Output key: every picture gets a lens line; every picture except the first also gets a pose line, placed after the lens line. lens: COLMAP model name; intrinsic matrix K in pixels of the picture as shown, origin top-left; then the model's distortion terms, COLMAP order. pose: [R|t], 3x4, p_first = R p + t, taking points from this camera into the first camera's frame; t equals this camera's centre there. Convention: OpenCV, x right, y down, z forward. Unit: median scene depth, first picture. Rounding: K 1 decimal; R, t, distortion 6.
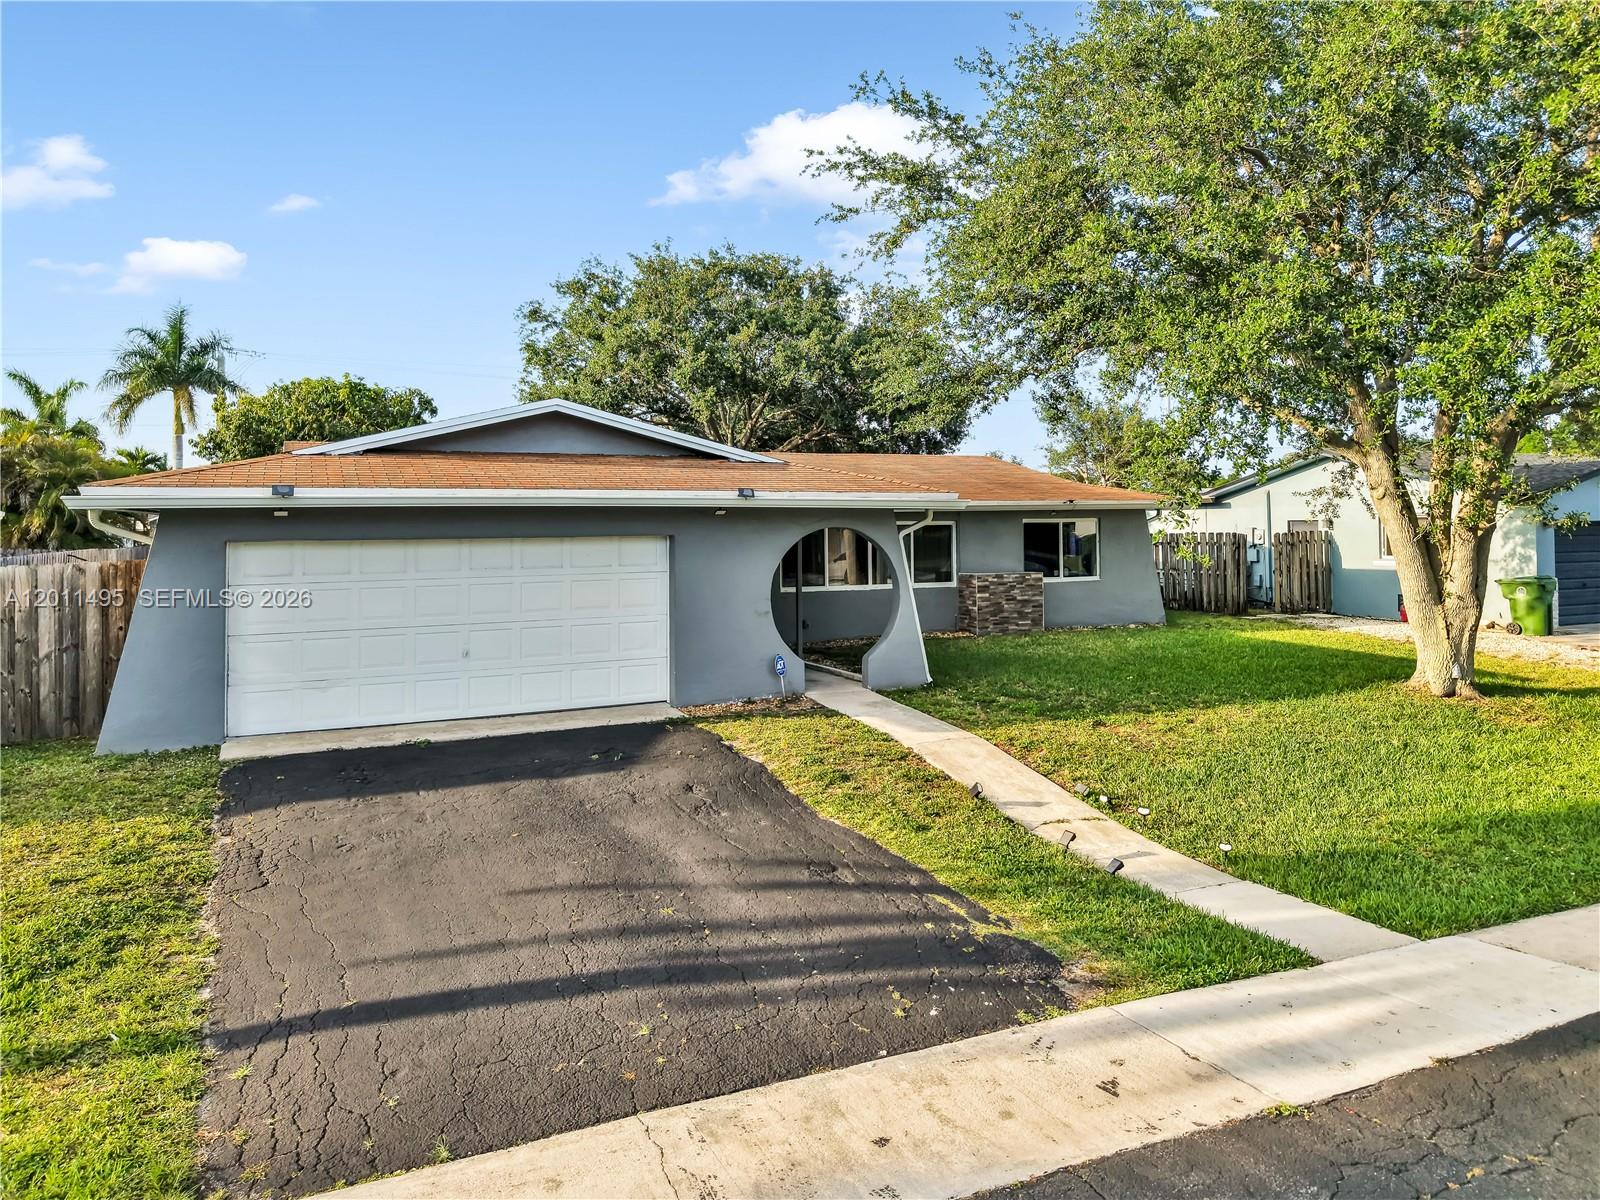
lens RADIAL K [[1136.3, 0, 799.3], [0, 1136.3, 481.0], [0, 0, 1]] dist [0.000061, 0.005586]
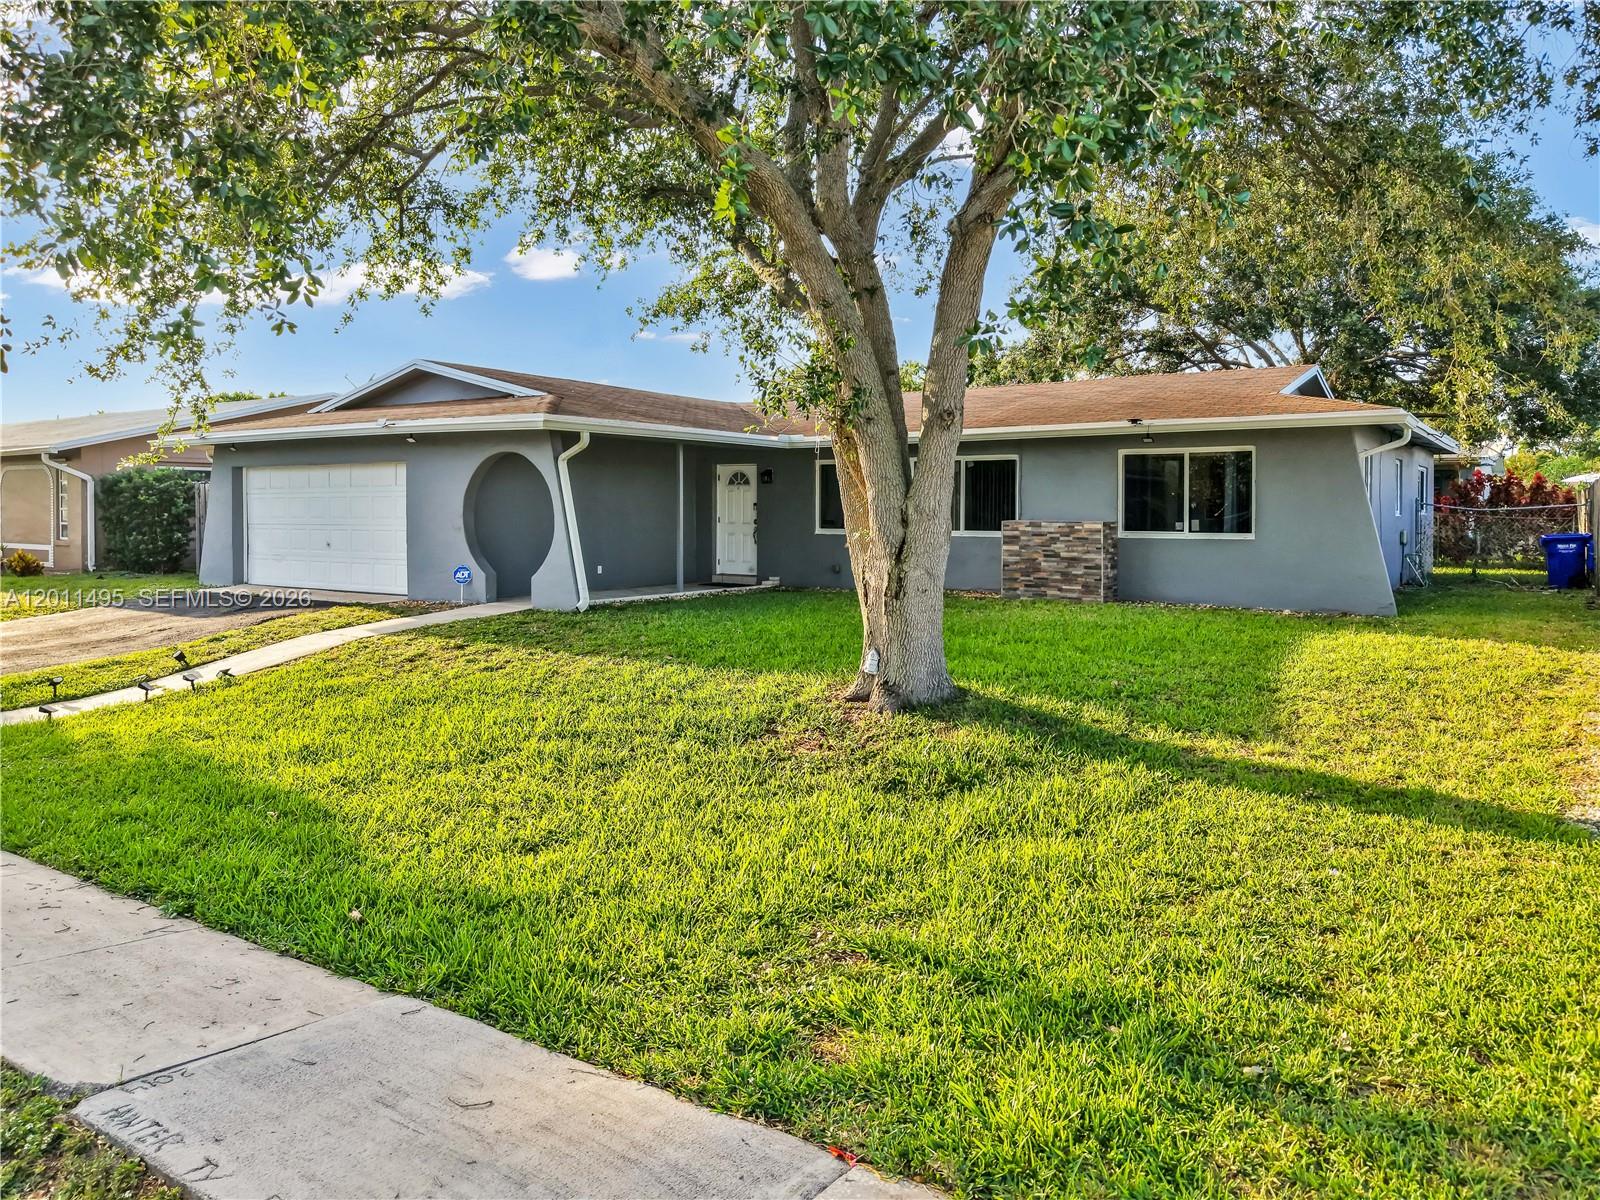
lens RADIAL K [[1092.7, 0, 800.0], [0, 1092.7, 600.0], [0, 0, 1]] dist [0.000898, 0.003090]
pose [[0.511259, 0.078493, -0.855835, 1.338460], [0.024124, 0.994117, 0.105587, 0.096327], [0.859088, -0.074629, 0.506358, 0.888047]]
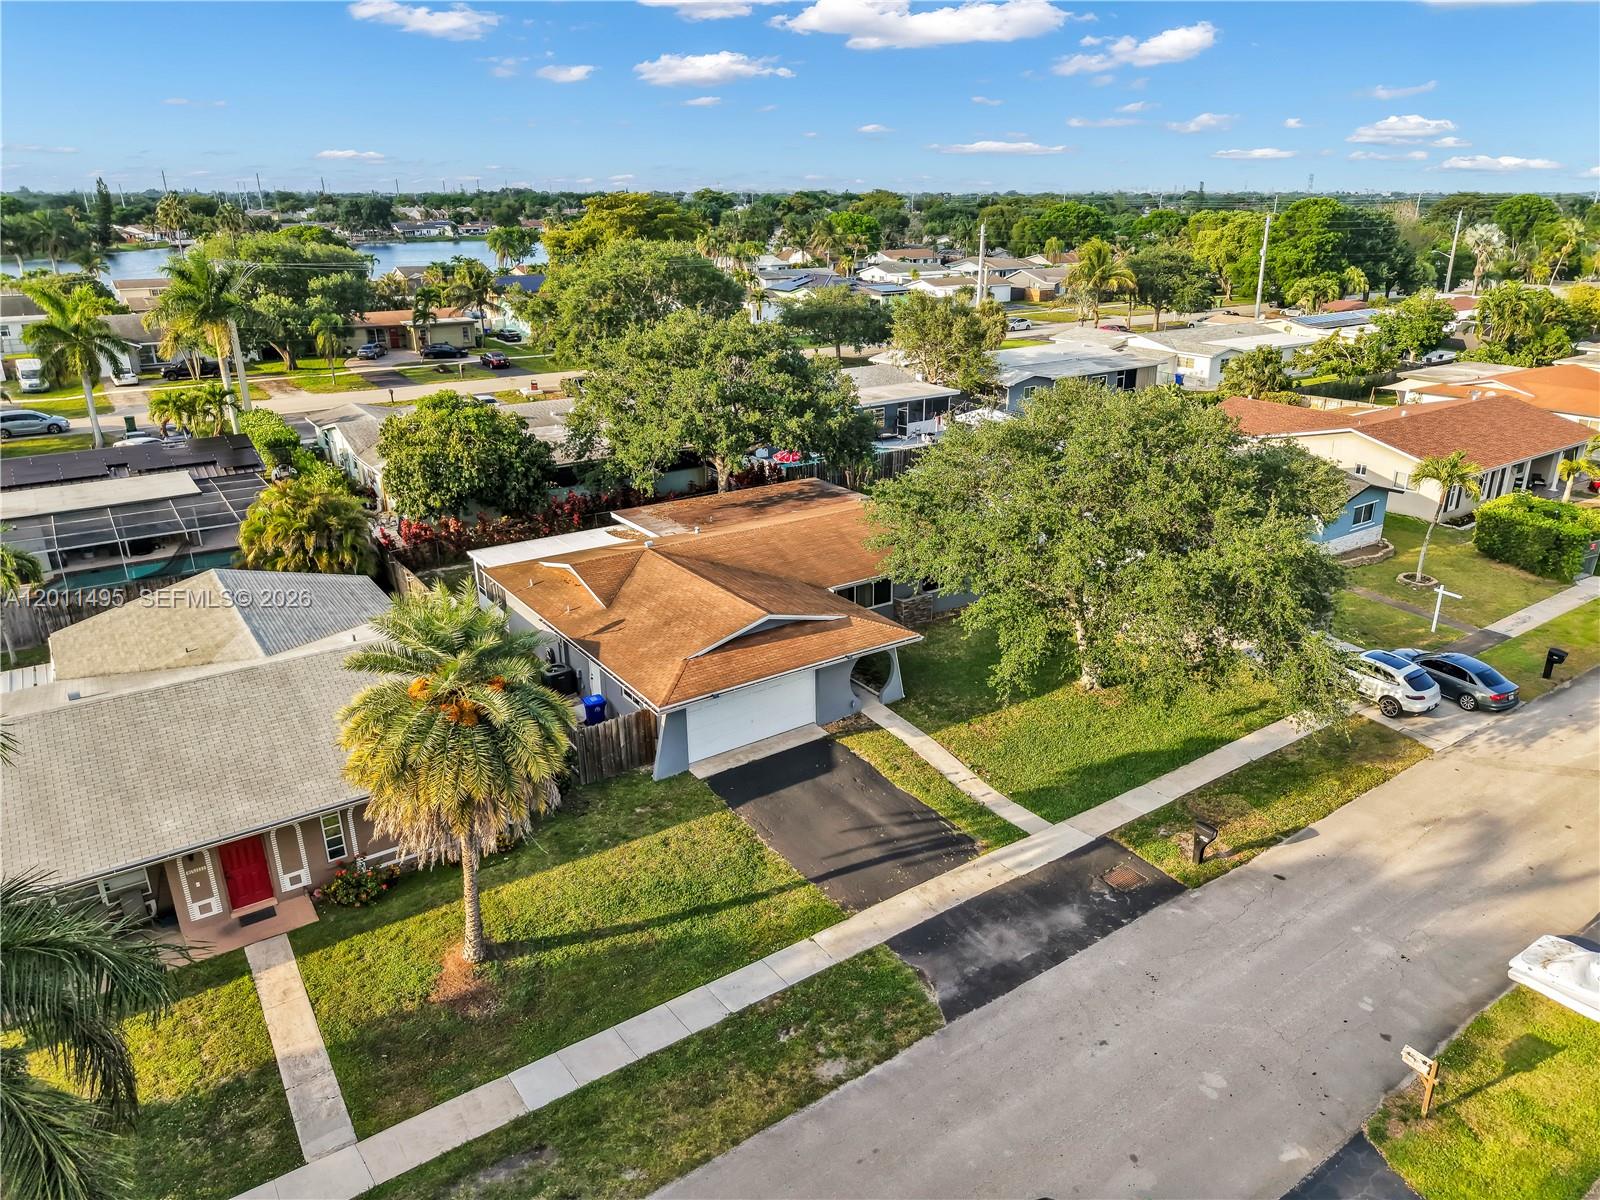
lens RADIAL K [[1112.0, 0, 816.4], [0, 1112.0, 555.8], [0, 0, 1]] dist [0.070001, -0.182914]
pose [[0.981894, -0.052986, 0.181872, -0.680211], [-0.014445, 0.936346, 0.350782, -1.309629], [-0.188881, -0.347058, 0.918627, -1.531171]]
